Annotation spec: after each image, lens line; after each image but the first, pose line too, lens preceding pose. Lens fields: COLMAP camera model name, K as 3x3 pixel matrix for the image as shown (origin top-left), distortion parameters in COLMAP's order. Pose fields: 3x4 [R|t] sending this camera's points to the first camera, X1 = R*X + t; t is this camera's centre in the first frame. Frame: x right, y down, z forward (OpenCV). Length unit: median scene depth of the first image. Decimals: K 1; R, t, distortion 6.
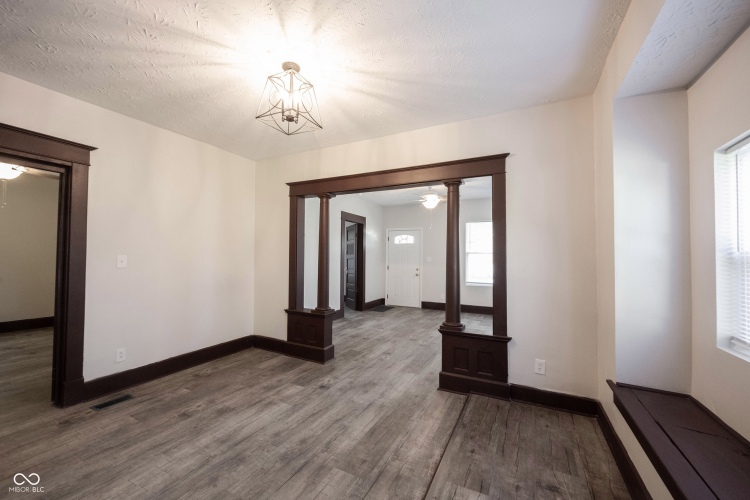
lens RADIAL K [[300.7, 0, 377.3], [0, 300.7, 249.8], [0, 0, 1]] dist [-0.000937, 0.000010]
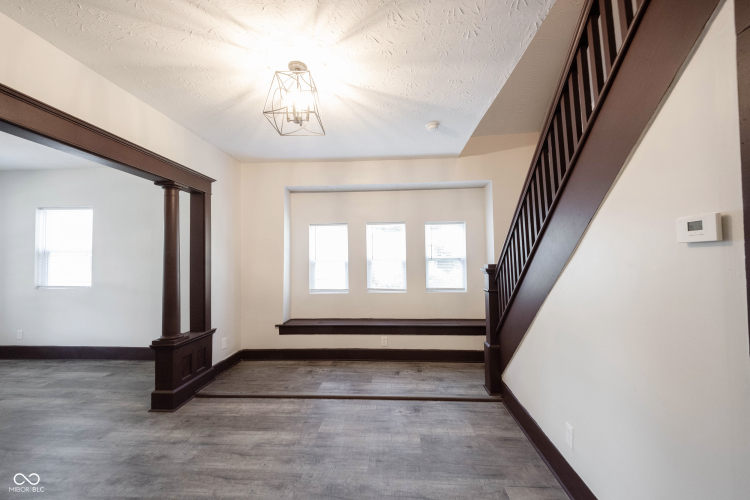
lens RADIAL K [[303.6, 0, 369.6], [0, 303.6, 249.1], [0, 0, 1]] dist [-0.000204, -0.000015]
pose [[-0.391755, 0.028935, 0.919615, -1.008736], [-0.013339, 0.999222, -0.037122, -0.003451], [-0.919973, -0.026810, -0.391064, 0.929051]]
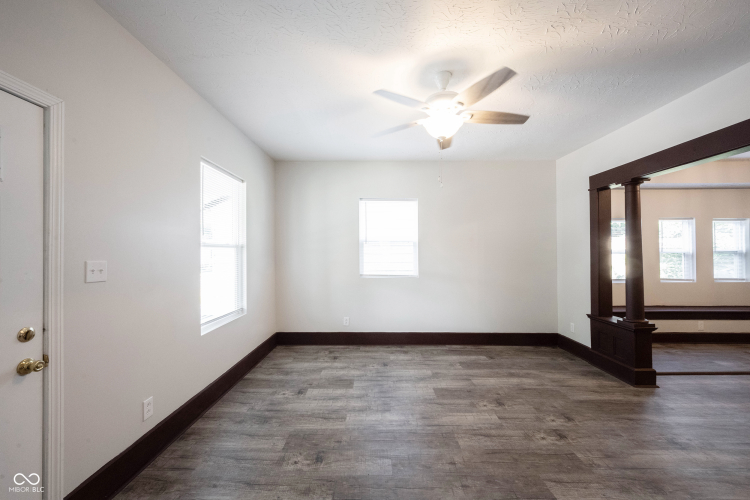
lens RADIAL K [[293.5, 0, 355.5], [0, 293.5, 252.7], [0, 0, 1]] dist [-0.019831, 0.000276]
pose [[-0.417367, -0.007871, 0.908704, -0.279191], [-0.021893, 0.999759, -0.001396, 0.038343], [-0.908474, -0.020477, -0.417439, 2.638936]]
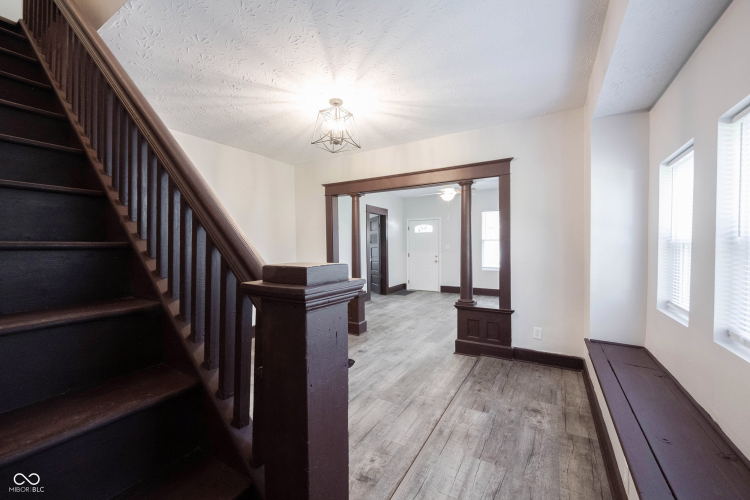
lens RADIAL K [[300.7, 0, 377.3], [0, 300.7, 249.8], [0, 0, 1]] dist [-0.000937, 0.000010]
pose [[0.997973, -0.016729, -0.061405, -0.033720], [0.019163, 0.999045, 0.039277, -0.014548], [0.060690, -0.040374, 0.997340, -0.257345]]
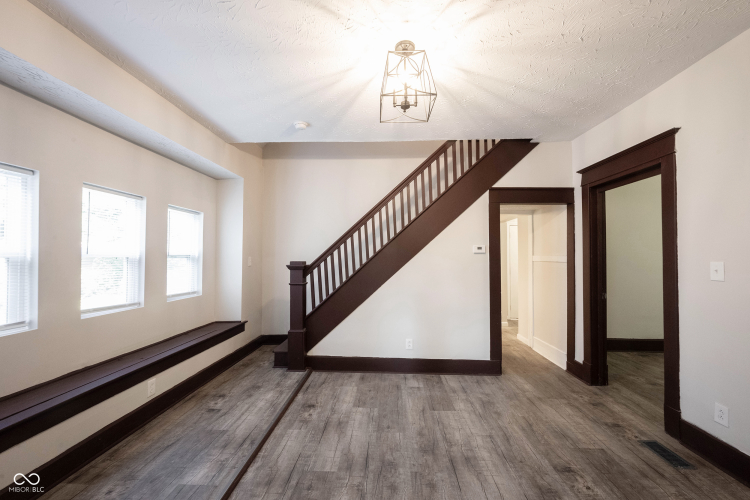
lens RADIAL K [[295.6, 0, 386.5], [0, 295.6, 250.8], [0, 0, 1]] dist [-0.001620, -0.000134]
pose [[-0.898356, -0.019367, -0.438840, 0.110684], [0.001165, 0.998919, -0.046469, 0.020448], [0.439266, -0.042257, -0.897363, 1.403051]]
